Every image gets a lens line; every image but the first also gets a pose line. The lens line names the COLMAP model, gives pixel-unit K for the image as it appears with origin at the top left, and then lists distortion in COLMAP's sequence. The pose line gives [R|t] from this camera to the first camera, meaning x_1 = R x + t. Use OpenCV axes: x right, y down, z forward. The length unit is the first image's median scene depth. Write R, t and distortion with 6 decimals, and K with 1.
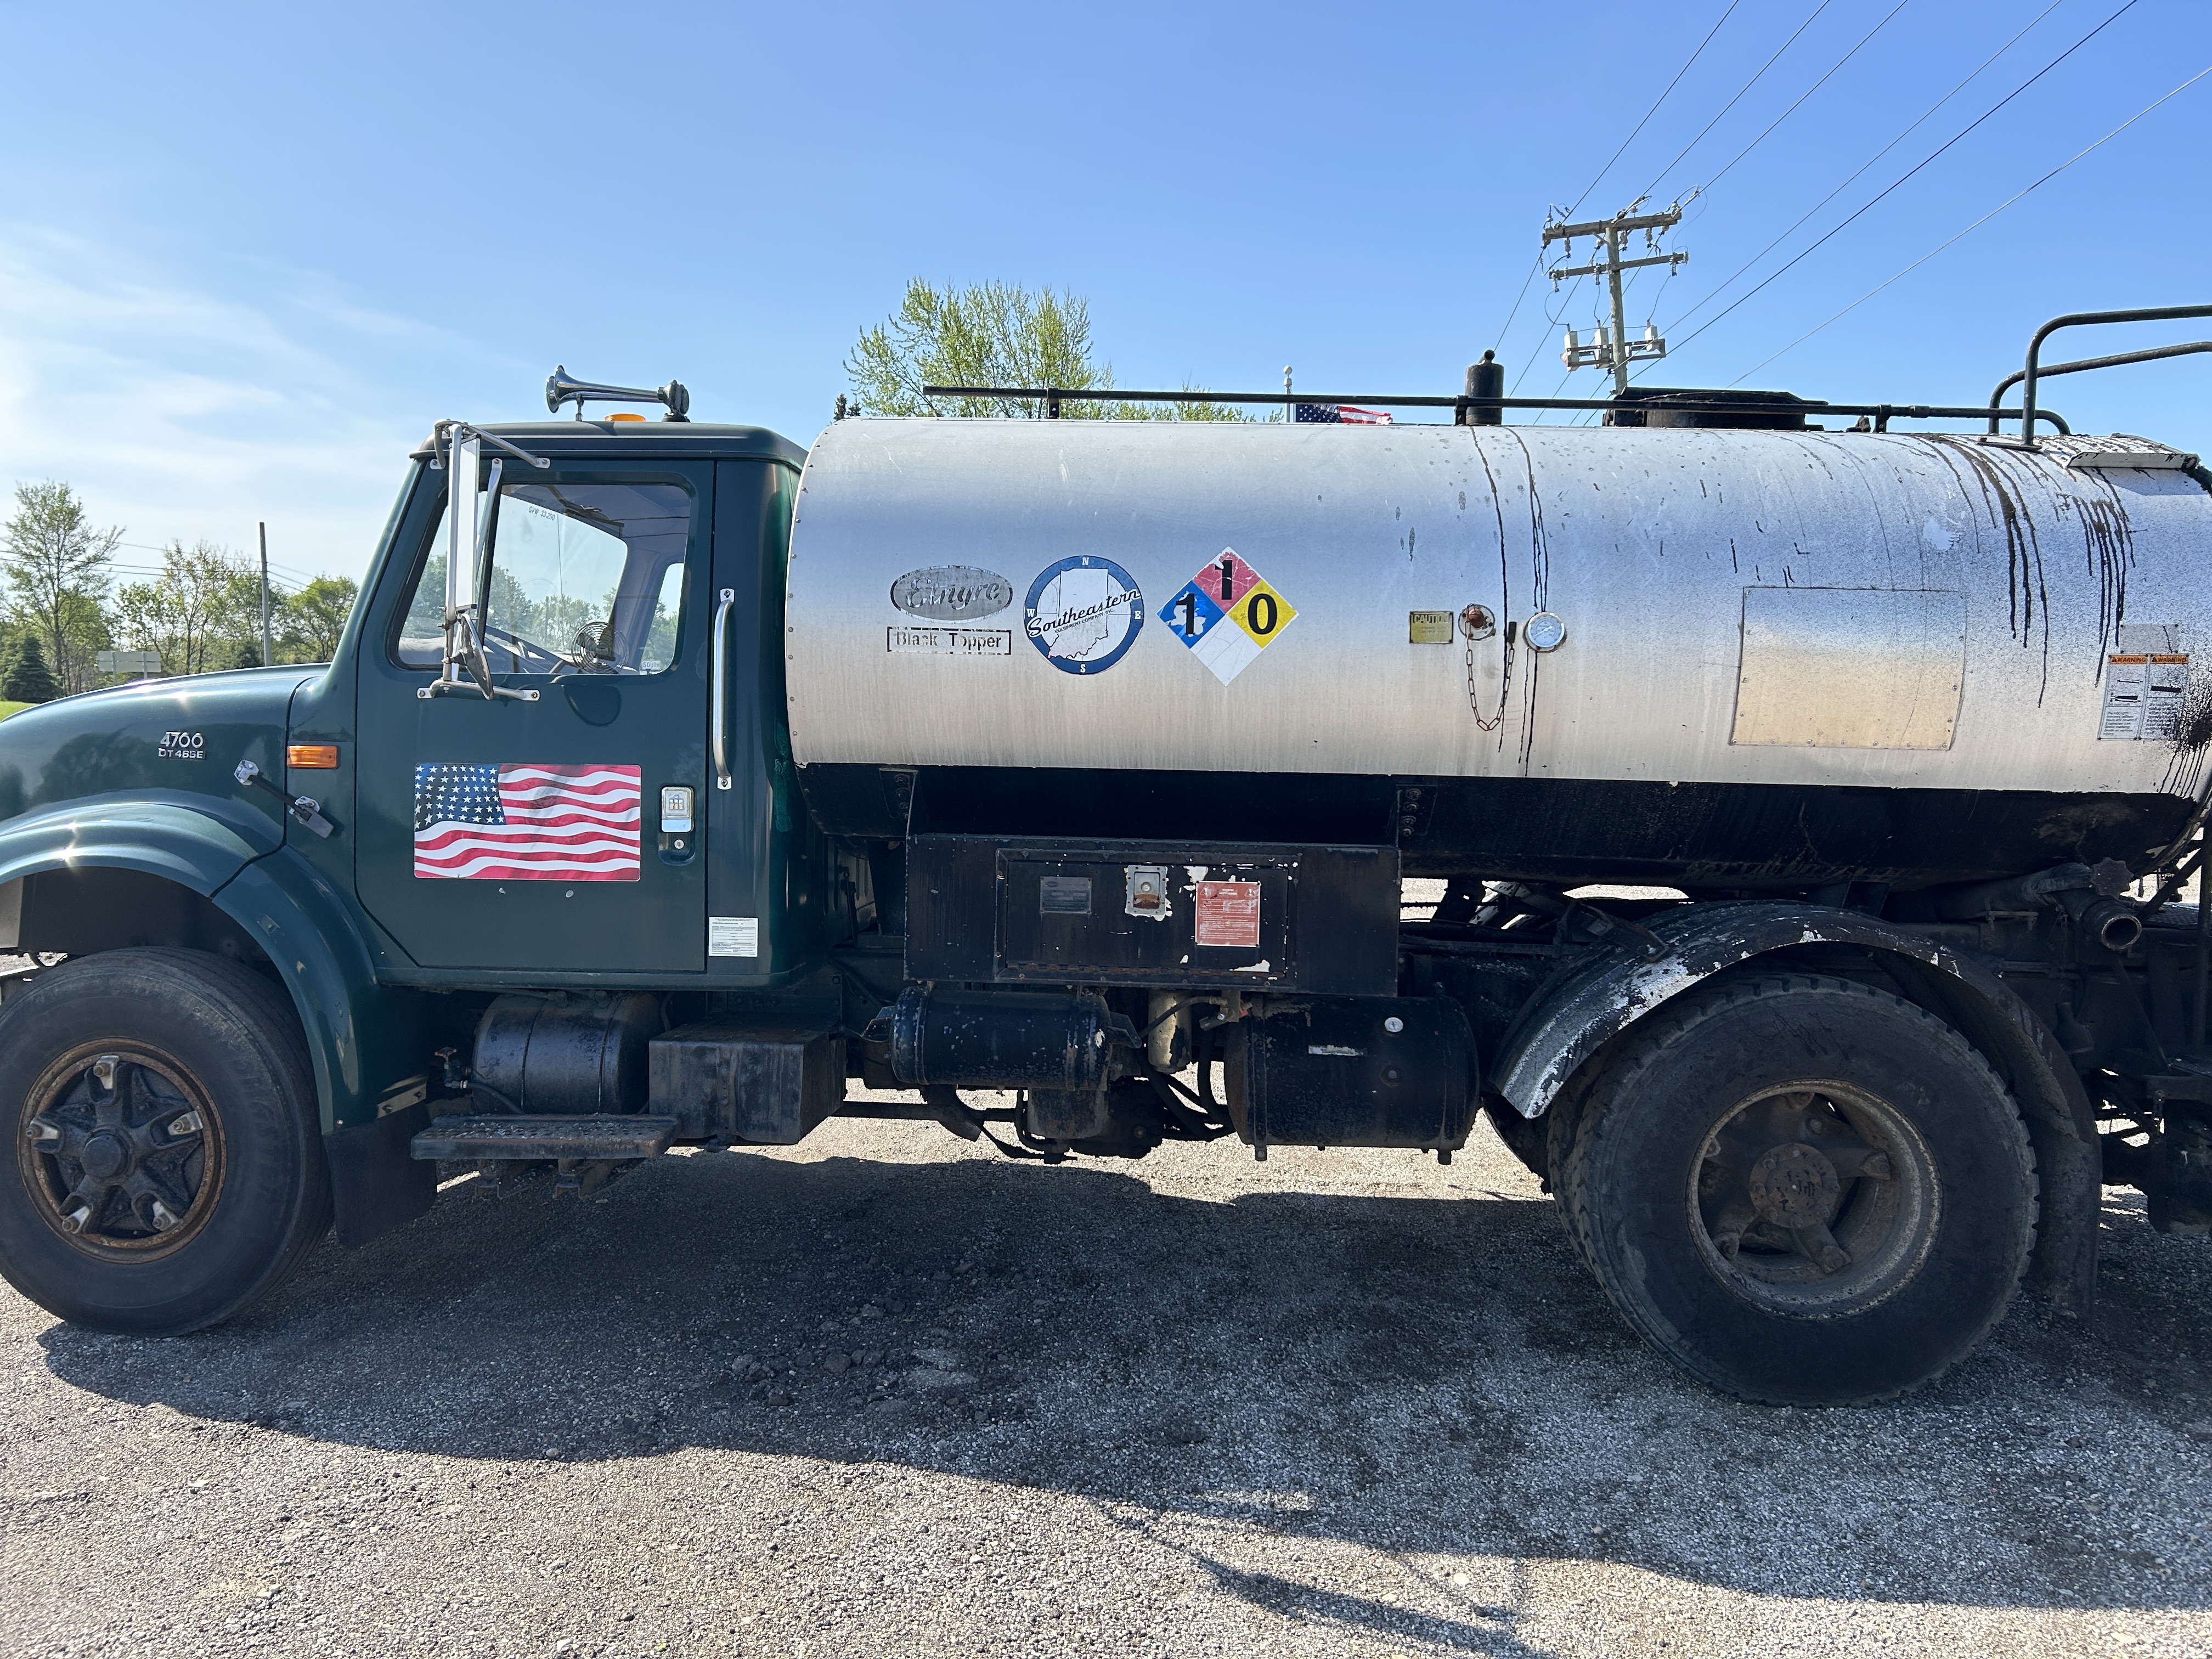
lens RADIAL K [[1668.1, 0, 1094.3], [0, 1668.1, 826.9], [0, 0, 1]] dist [0.054529, -0.060490]
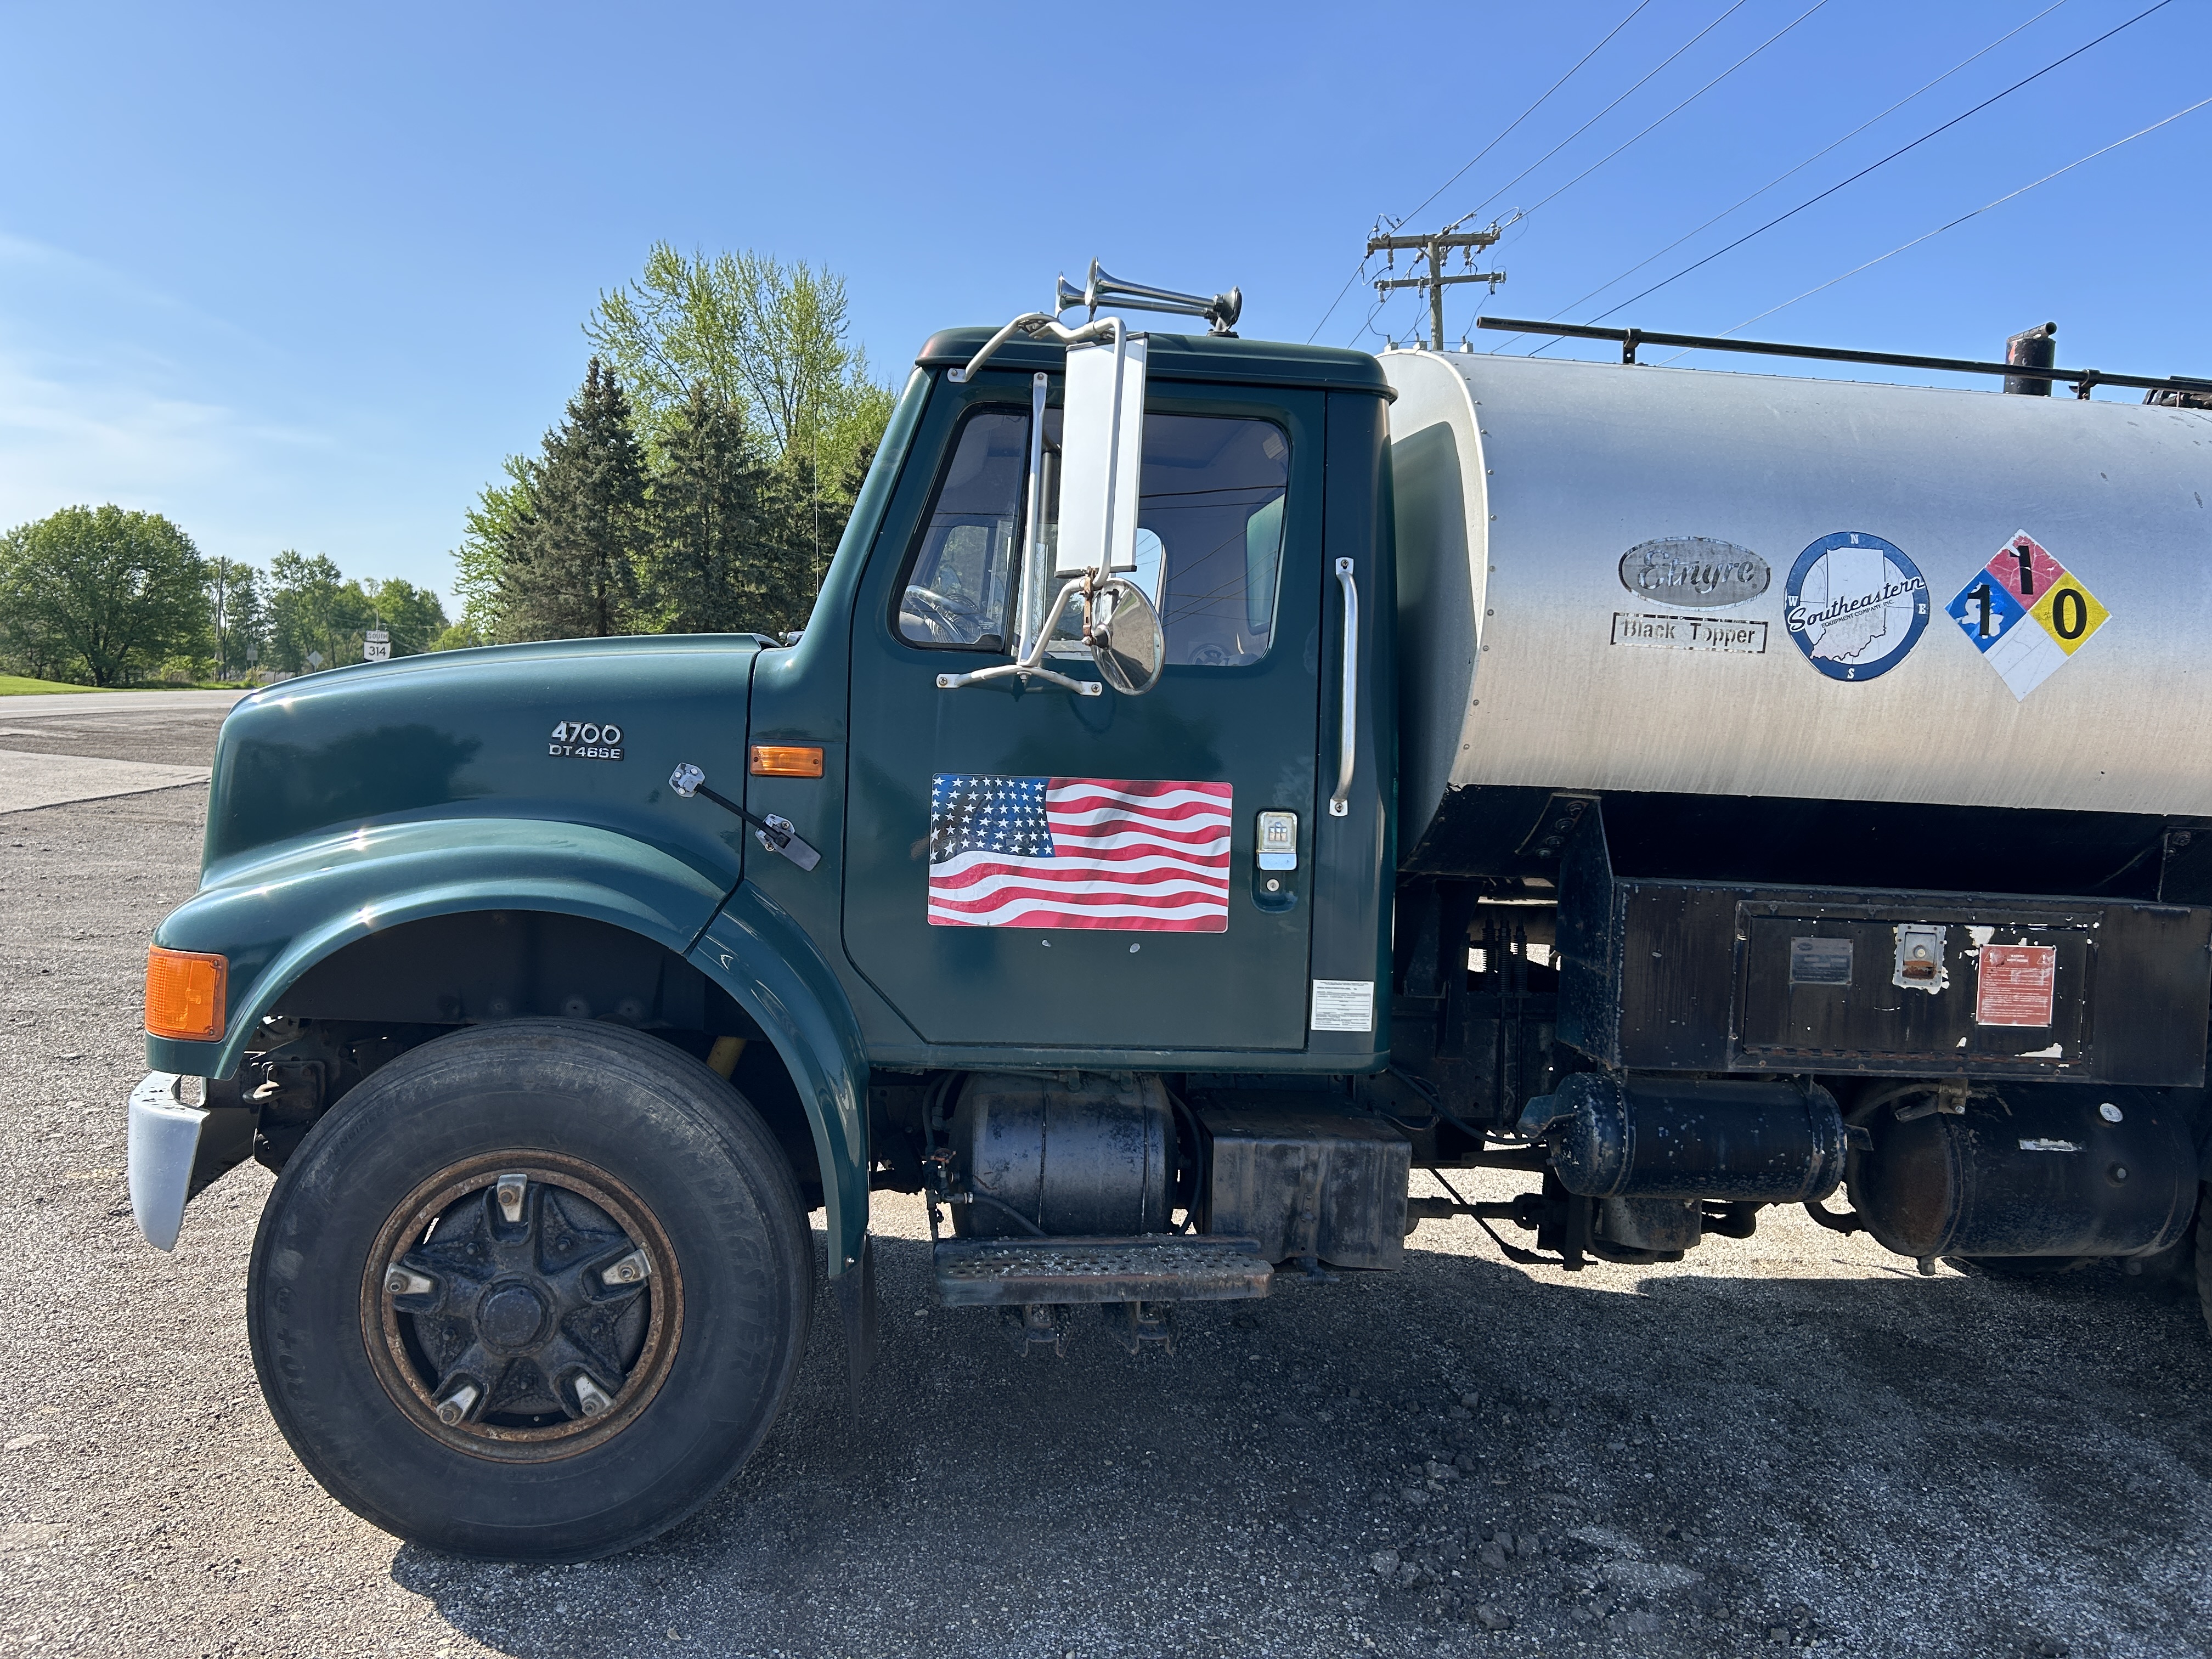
lens RADIAL K [[1668.1, 0, 1092.7], [0, 1668.1, 829.4], [0, 0, 1]] dist [0.054529, -0.060490]
pose [[0.984179, 0.016851, 0.176372, -0.493633], [-0.017748, 0.999836, 0.003510, -0.017712], [-0.176284, -0.006584, 0.984317, 0.271819]]
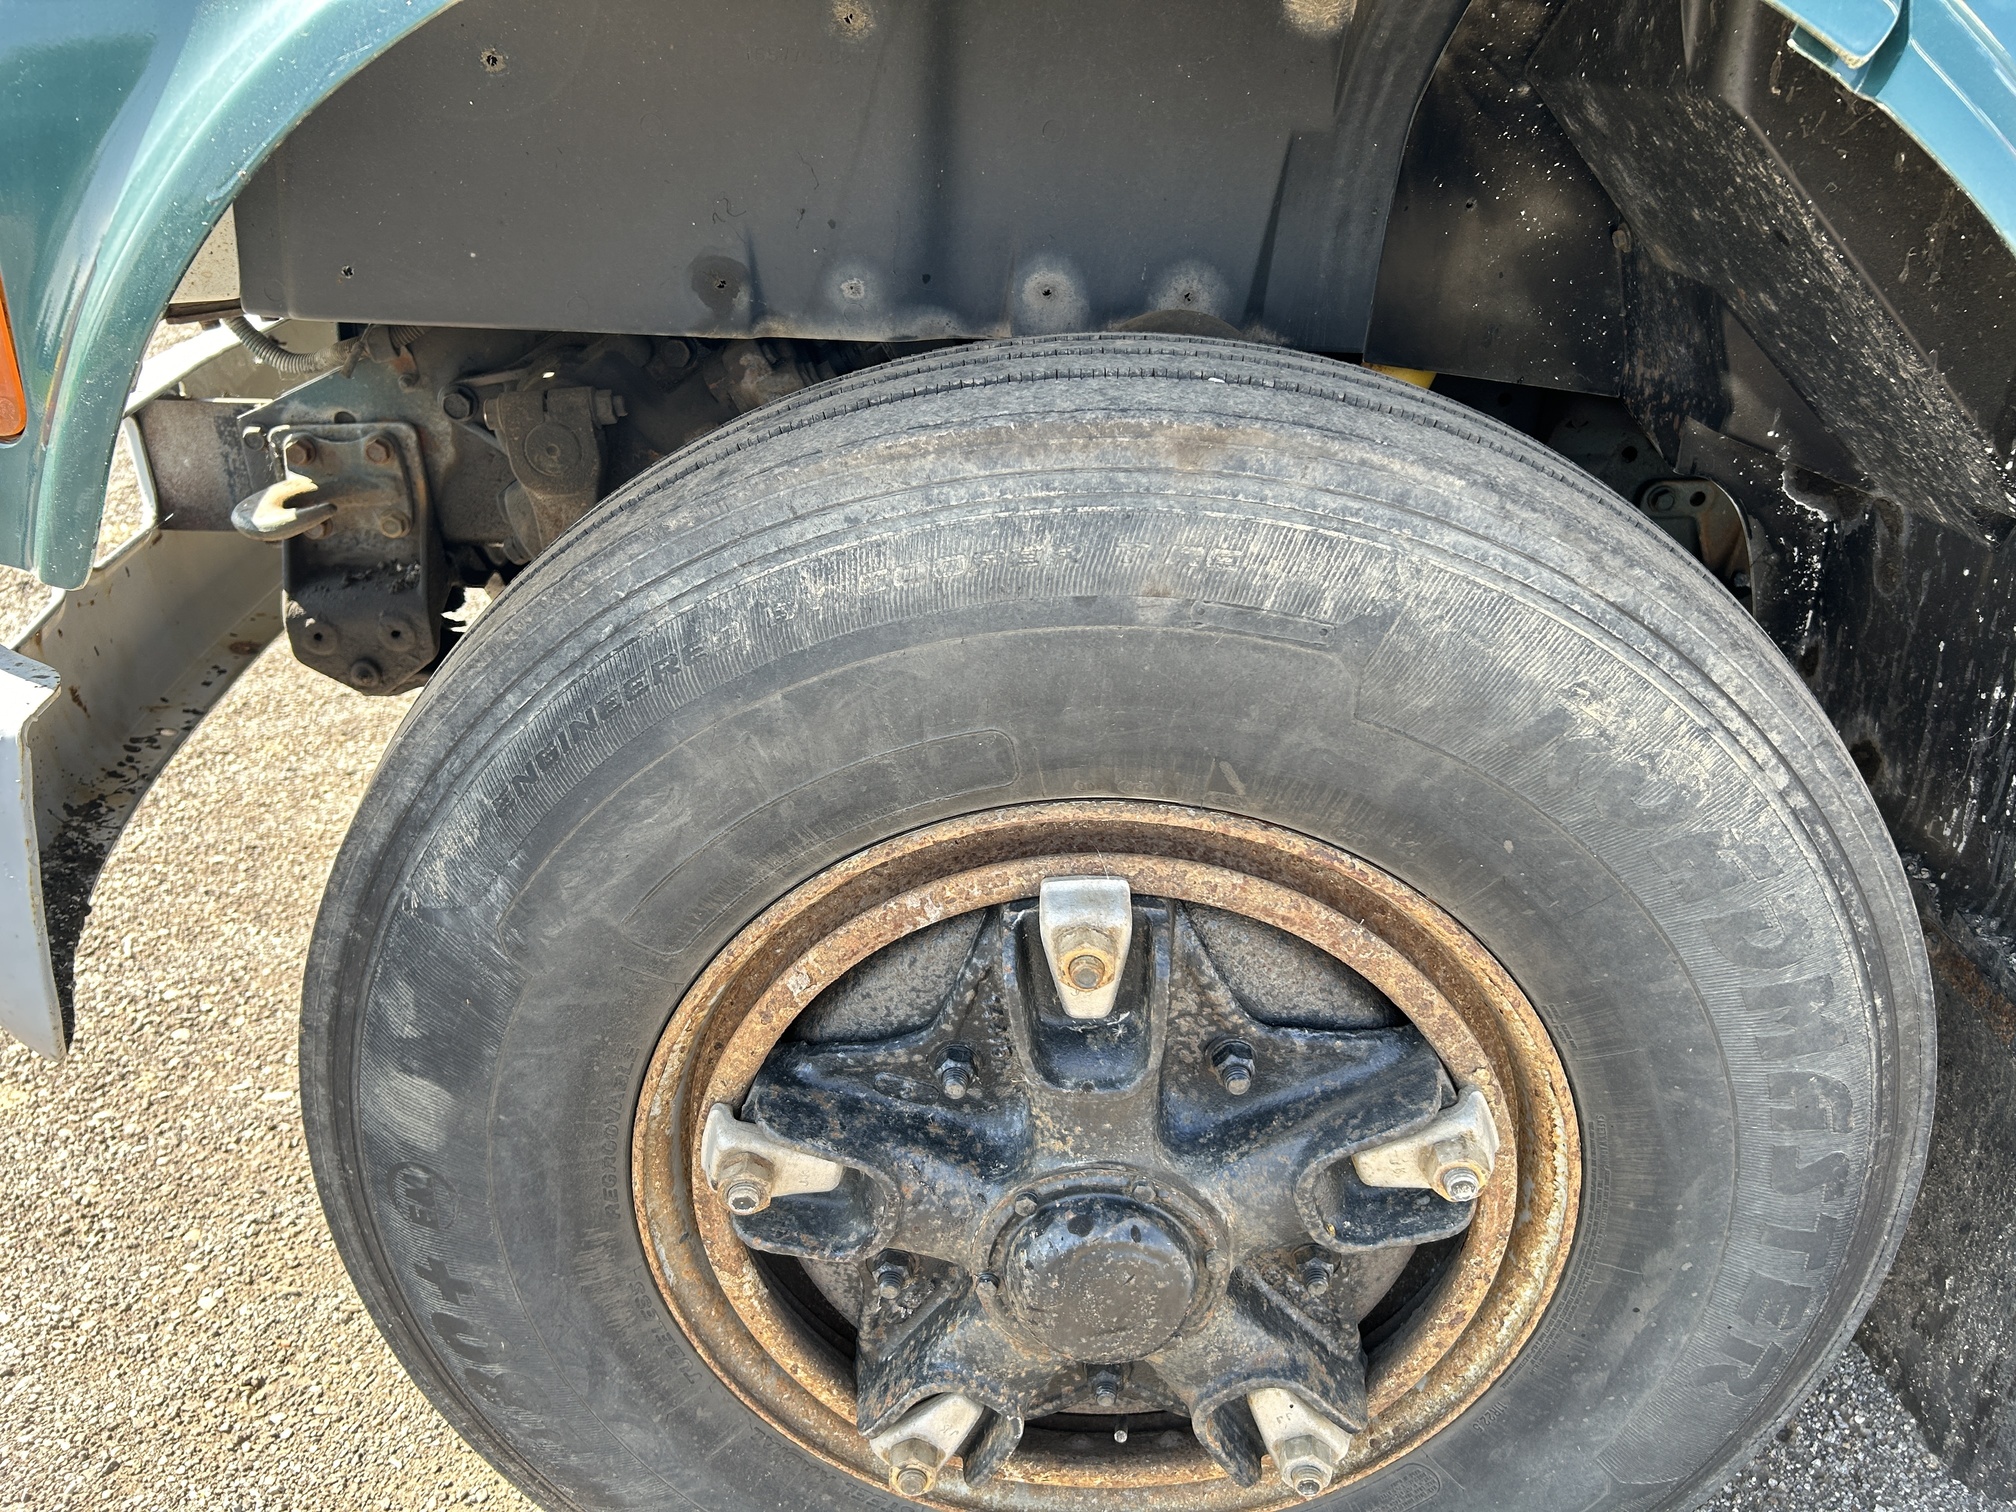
lens RADIAL K [[1520.3, 0, 1020.3], [0, 1520.3, 744.3], [0, 0, 1]] dist [0.054529, -0.060490]
pose [[0.993071, -0.037327, 0.111434, -0.643300], [-0.010600, 0.915903, 0.401259, 0.044105], [-0.117040, -0.399660, 0.909161, 0.873112]]
